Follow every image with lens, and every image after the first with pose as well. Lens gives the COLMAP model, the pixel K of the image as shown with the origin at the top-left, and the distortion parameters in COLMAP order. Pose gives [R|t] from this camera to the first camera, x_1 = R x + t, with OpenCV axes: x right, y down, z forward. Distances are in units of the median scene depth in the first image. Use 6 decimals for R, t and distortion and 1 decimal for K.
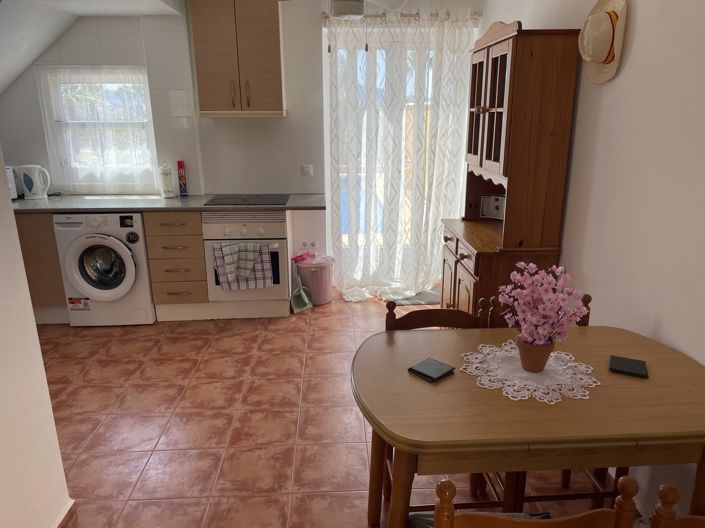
lens RADIAL K [[532.8, 0, 352.4], [0, 532.8, 265.3], [0, 0, 1]] dist [0.086281, -0.107965]
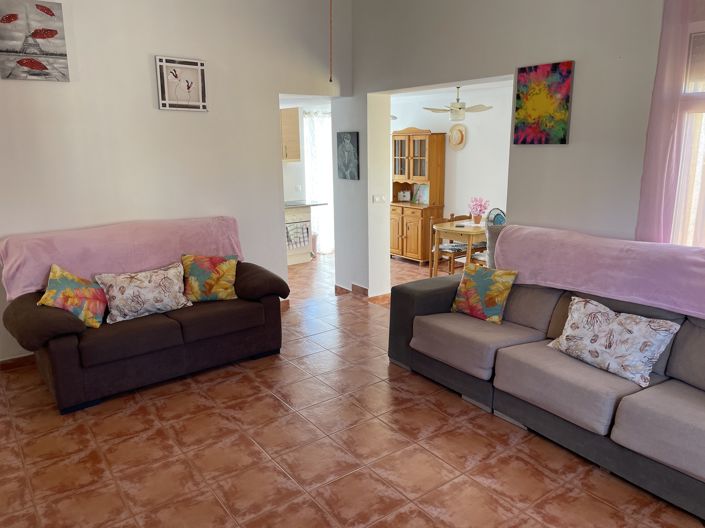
lens RADIAL K [[532.8, 0, 353.7], [0, 532.8, 265.3], [0, 0, 1]] dist [0.086281, -0.107965]
pose [[0.830350, -0.136720, 0.540210, -1.289328], [0.166512, 0.986019, -0.006394, 0.182243], [-0.531783, 0.095261, 0.841506, -0.902064]]
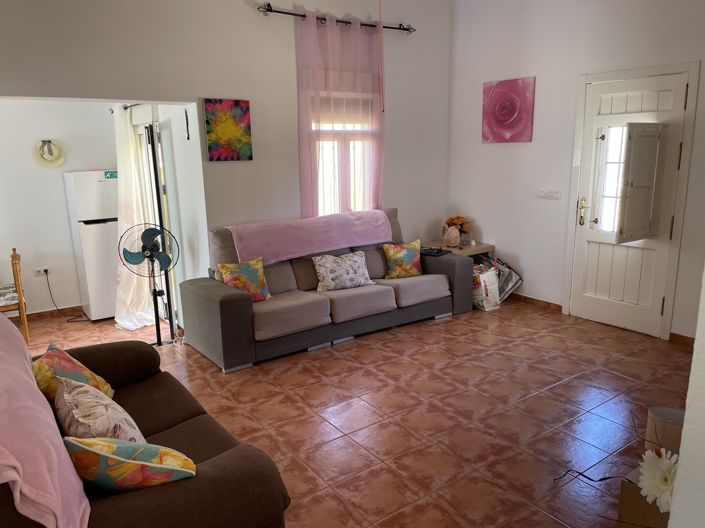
lens RADIAL K [[532.8, 0, 353.9], [0, 532.8, 264.8], [0, 0, 1]] dist [0.086281, -0.107965]
pose [[-0.549606, -0.167893, 0.818380, -2.082633], [0.252003, 0.900650, 0.354011, -0.481183], [-0.796510, 0.400800, -0.452693, 1.297702]]
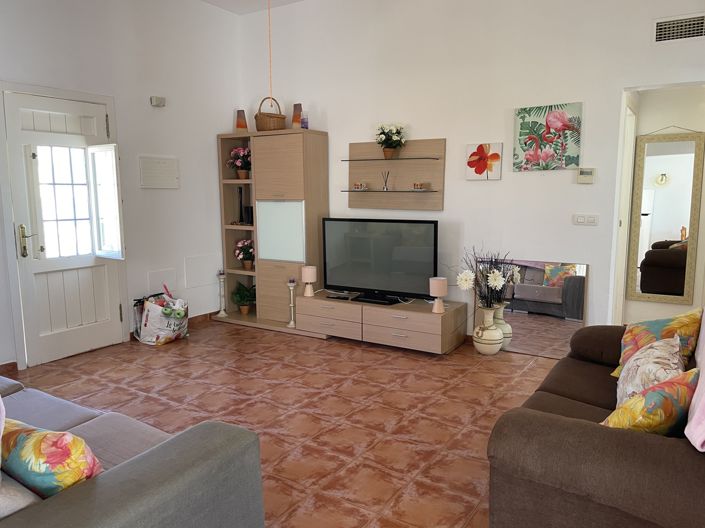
lens RADIAL K [[532.8, 0, 353.5], [0, 532.8, 264.1], [0, 0, 1]] dist [0.086281, -0.107965]
pose [[-0.581812, 0.114557, -0.805216, 0.651626], [-0.221945, 0.930093, 0.292691, -0.362984], [0.782455, 0.349004, -0.515713, 1.365708]]
